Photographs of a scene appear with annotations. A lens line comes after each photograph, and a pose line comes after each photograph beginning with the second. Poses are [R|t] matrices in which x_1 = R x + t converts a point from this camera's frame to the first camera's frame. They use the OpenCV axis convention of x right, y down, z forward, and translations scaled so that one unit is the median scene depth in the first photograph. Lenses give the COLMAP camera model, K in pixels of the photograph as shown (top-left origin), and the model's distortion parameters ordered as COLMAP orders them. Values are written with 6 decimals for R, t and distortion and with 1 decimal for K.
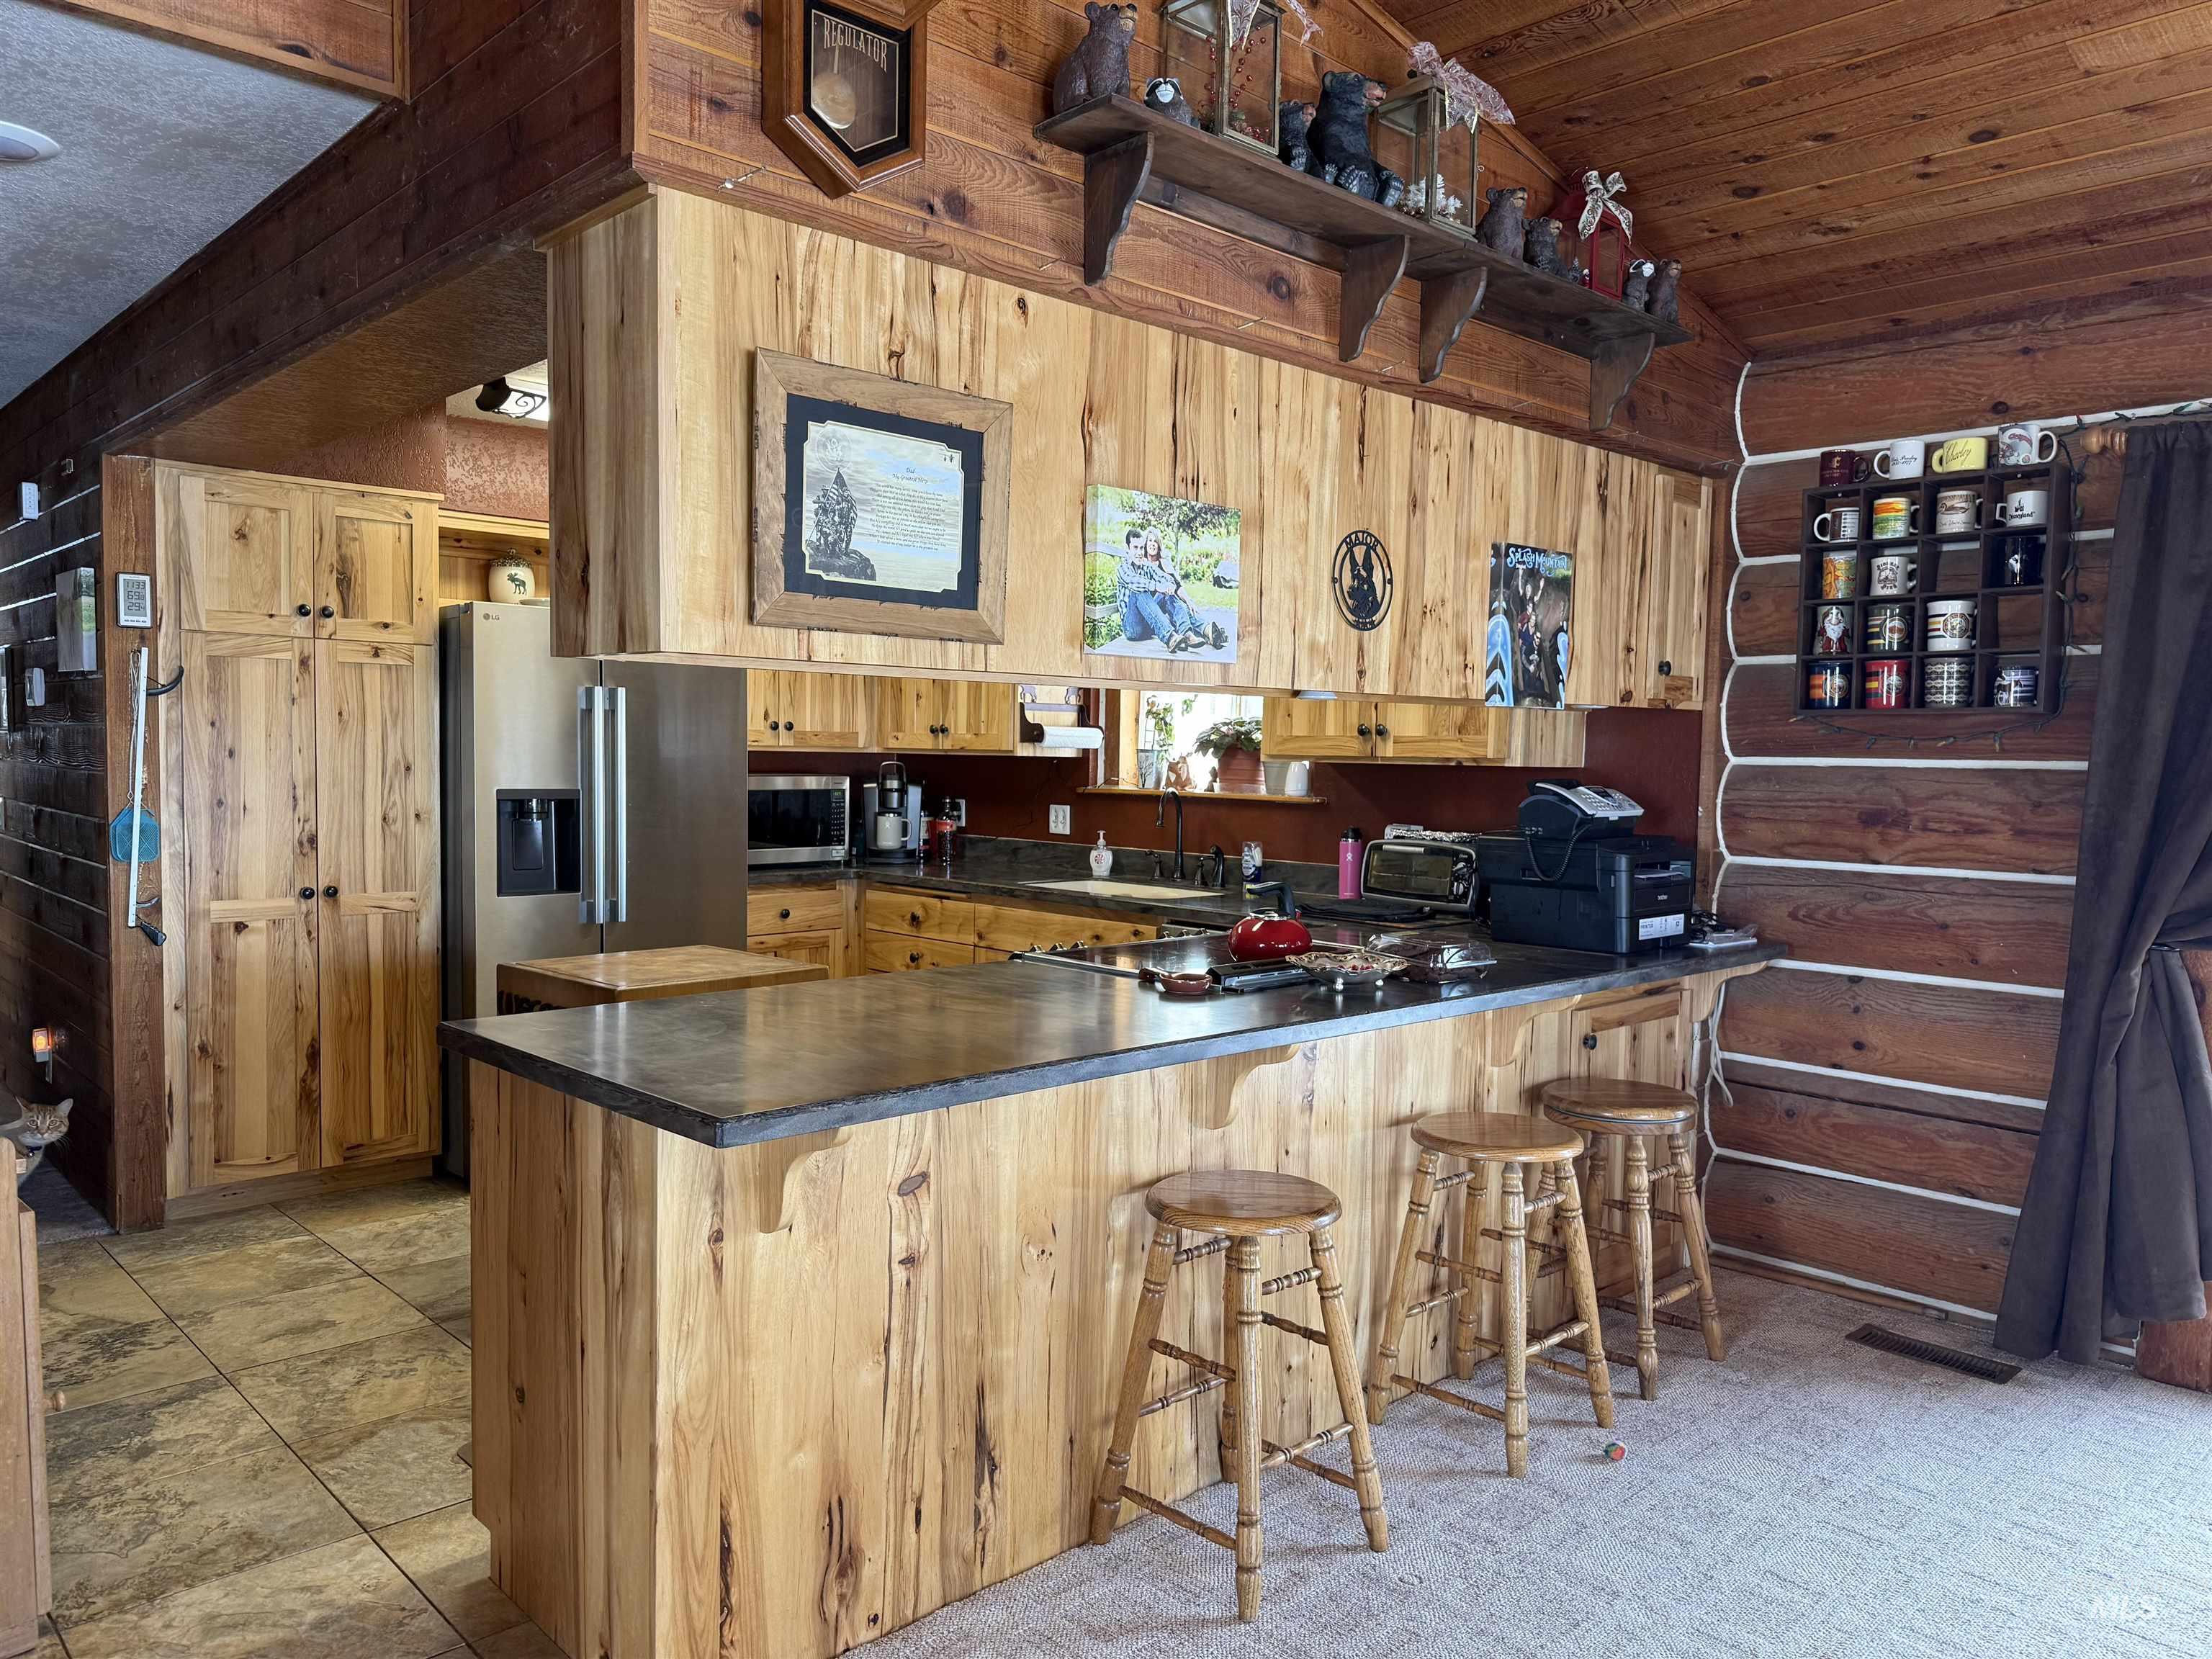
lens RADIAL K [[1553.2, 0, 1111.7], [0, 1553.2, 839.2], [0, 0, 1]] dist [0.116794, -0.160145]
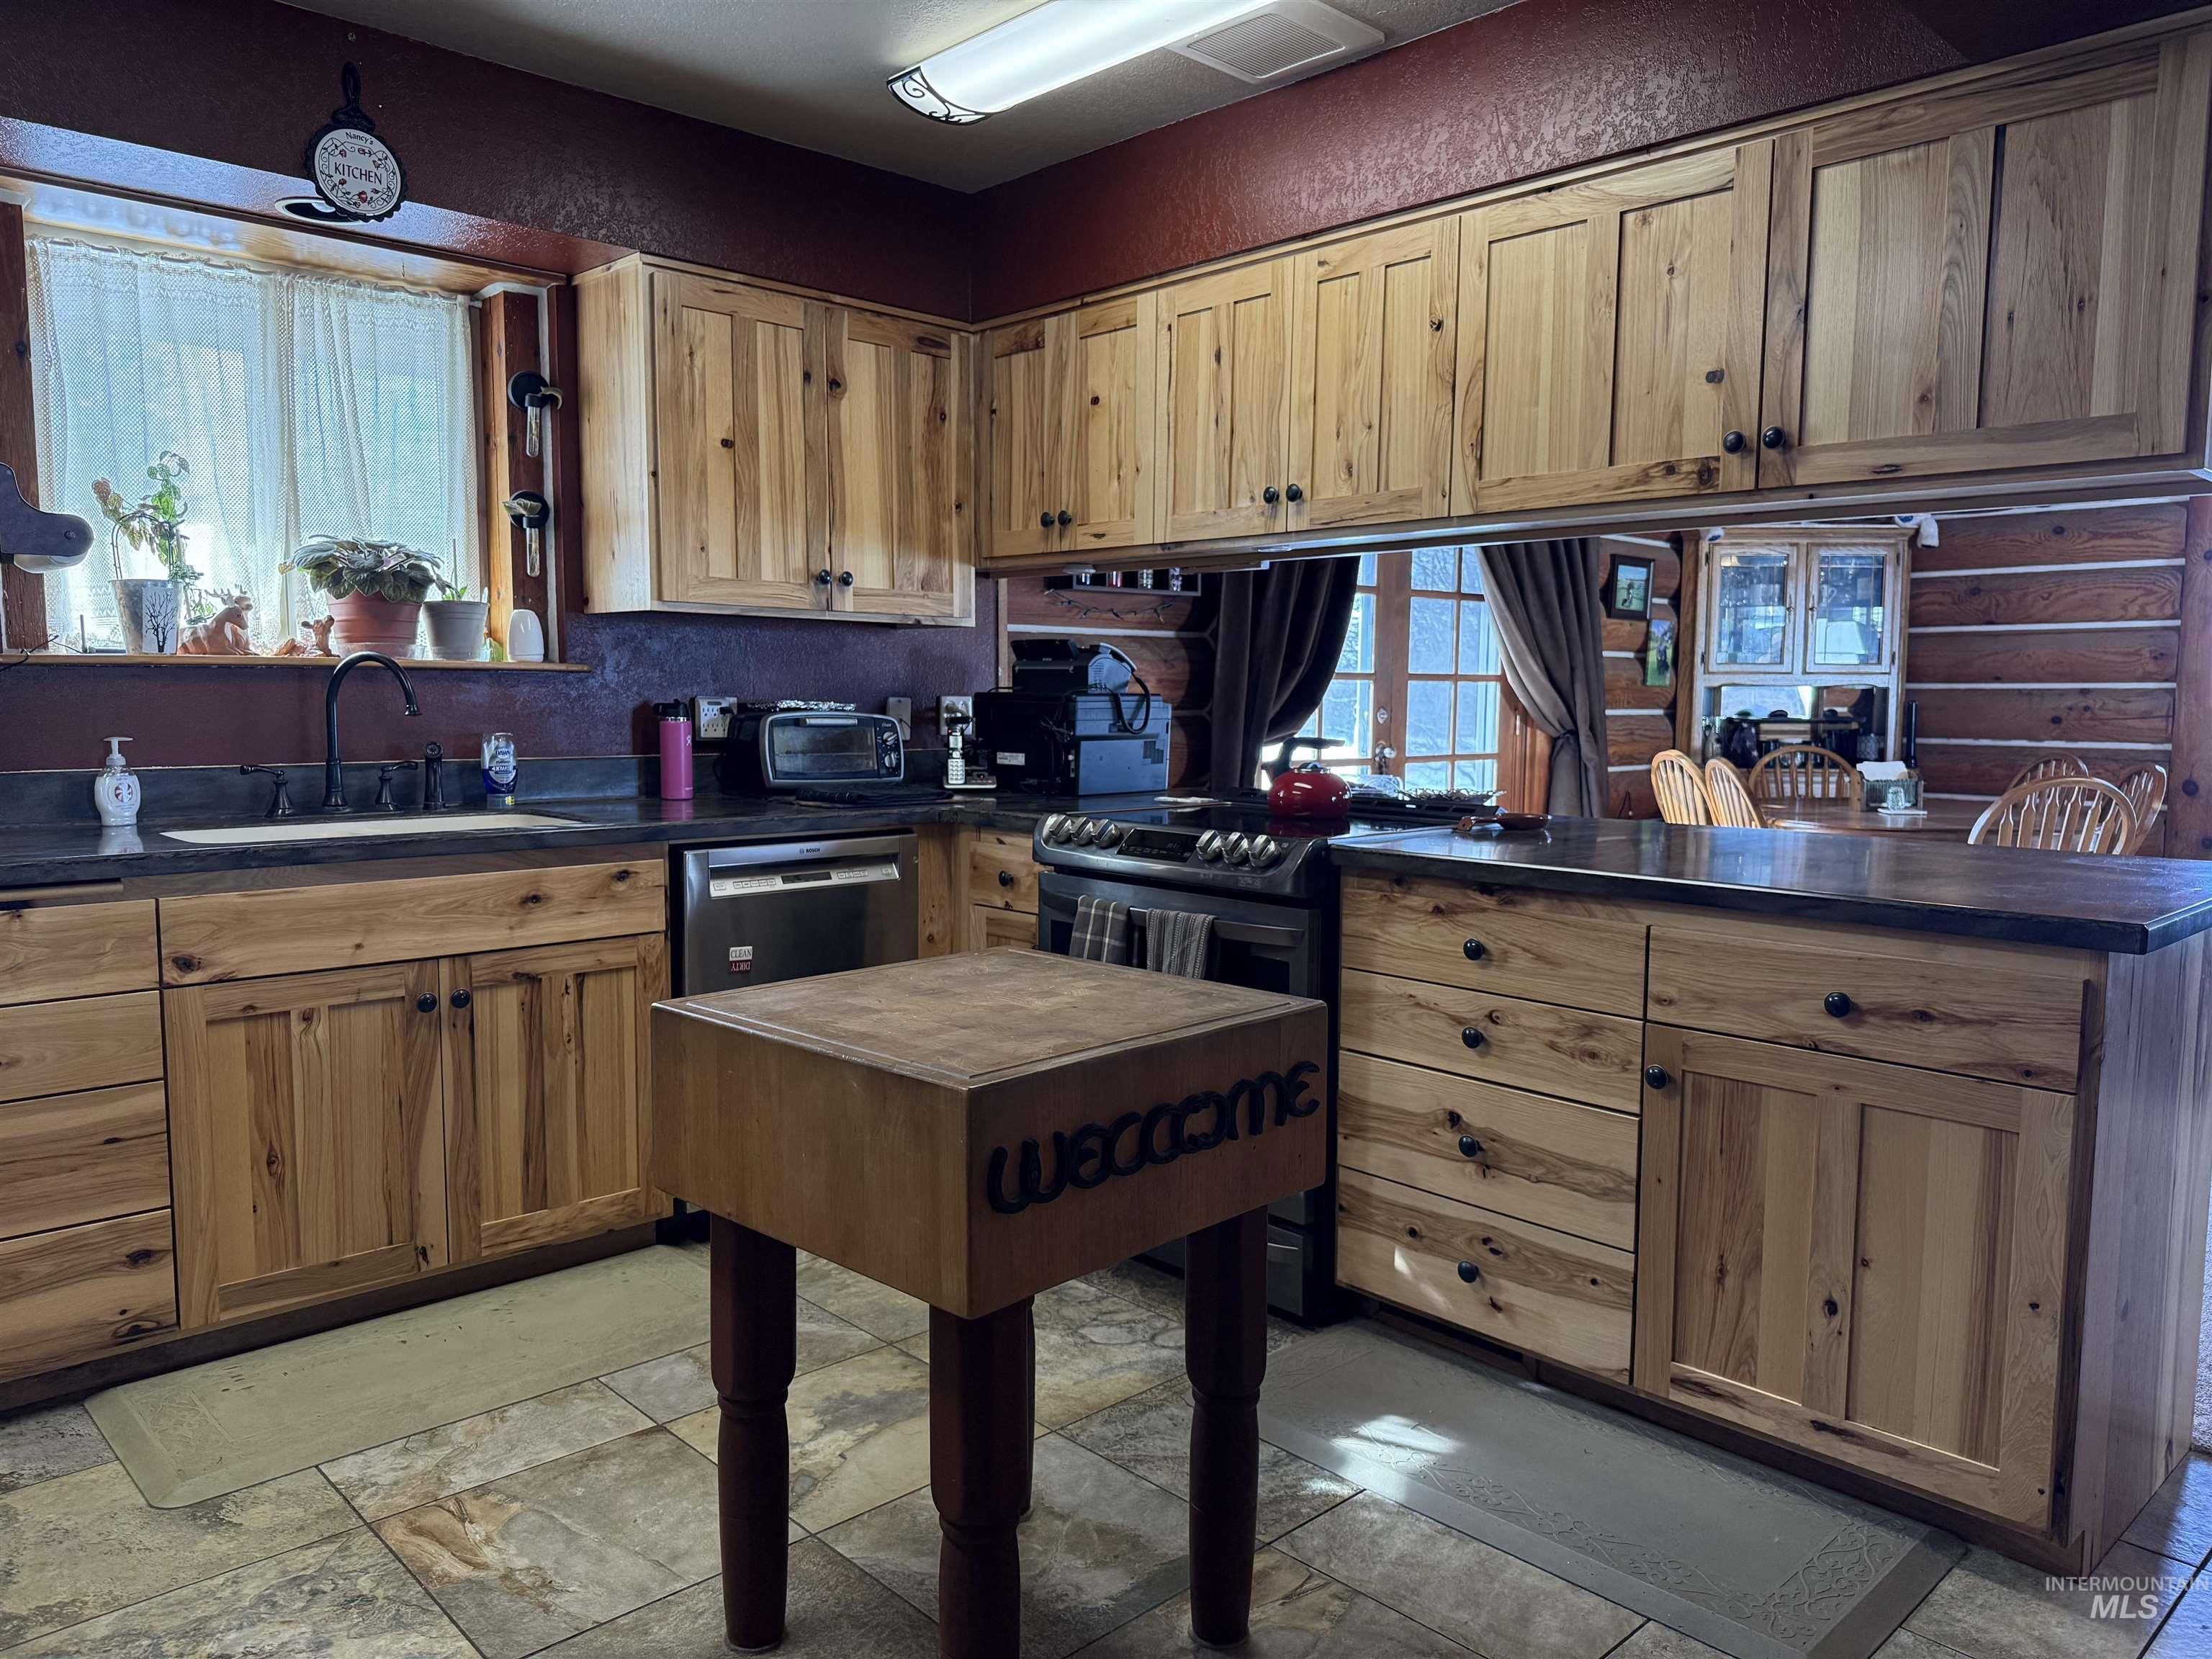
lens RADIAL K [[1553.2, 0, 1111.7], [0, 1553.2, 839.2], [0, 0, 1]] dist [0.116794, -0.160145]
pose [[-0.008093, -0.117170, 0.993079, -0.645685], [0.050392, 0.991802, 0.117430, -0.020814], [-0.998697, 0.050994, -0.002122, 0.817375]]
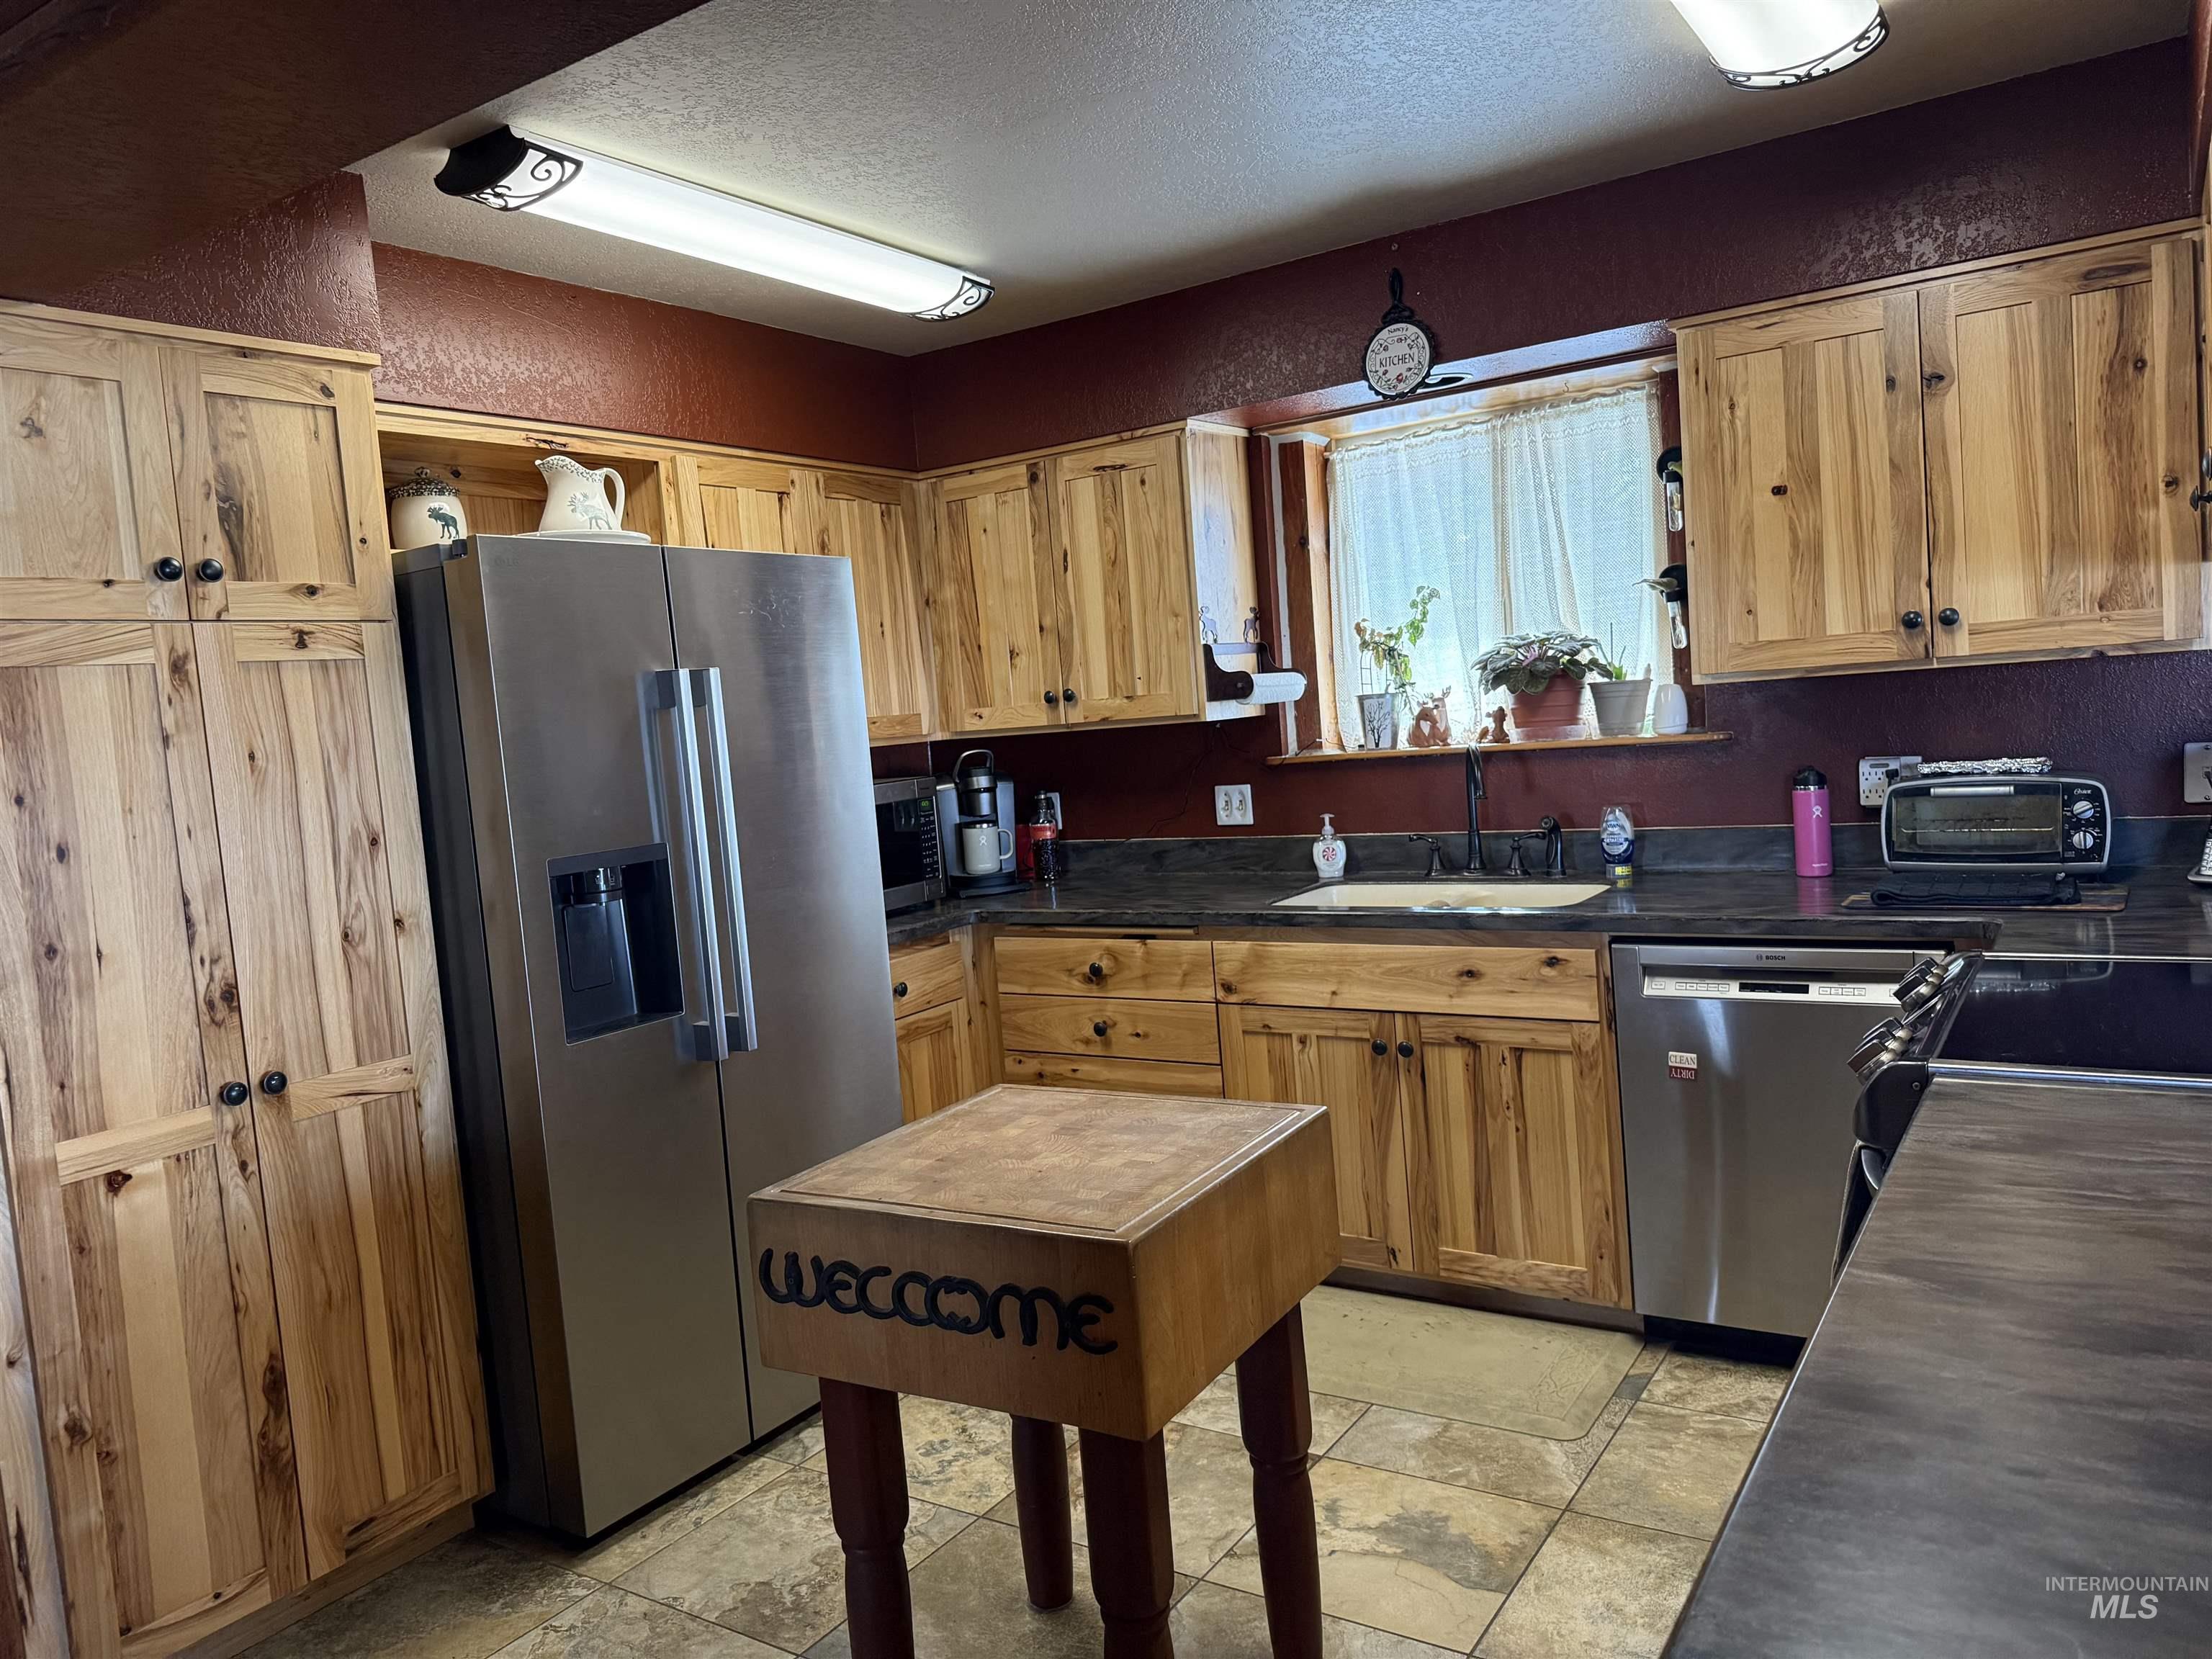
lens RADIAL K [[1544.4, 0, 1100.0], [0, 1544.4, 815.8], [0, 0, 1]] dist [0.058684, -0.056570]
pose [[0.969262, -0.111942, 0.219089, -0.317995], [0.110197, 0.993704, 0.020209, -0.036906], [-0.219972, 0.004555, 0.975495, 0.402336]]
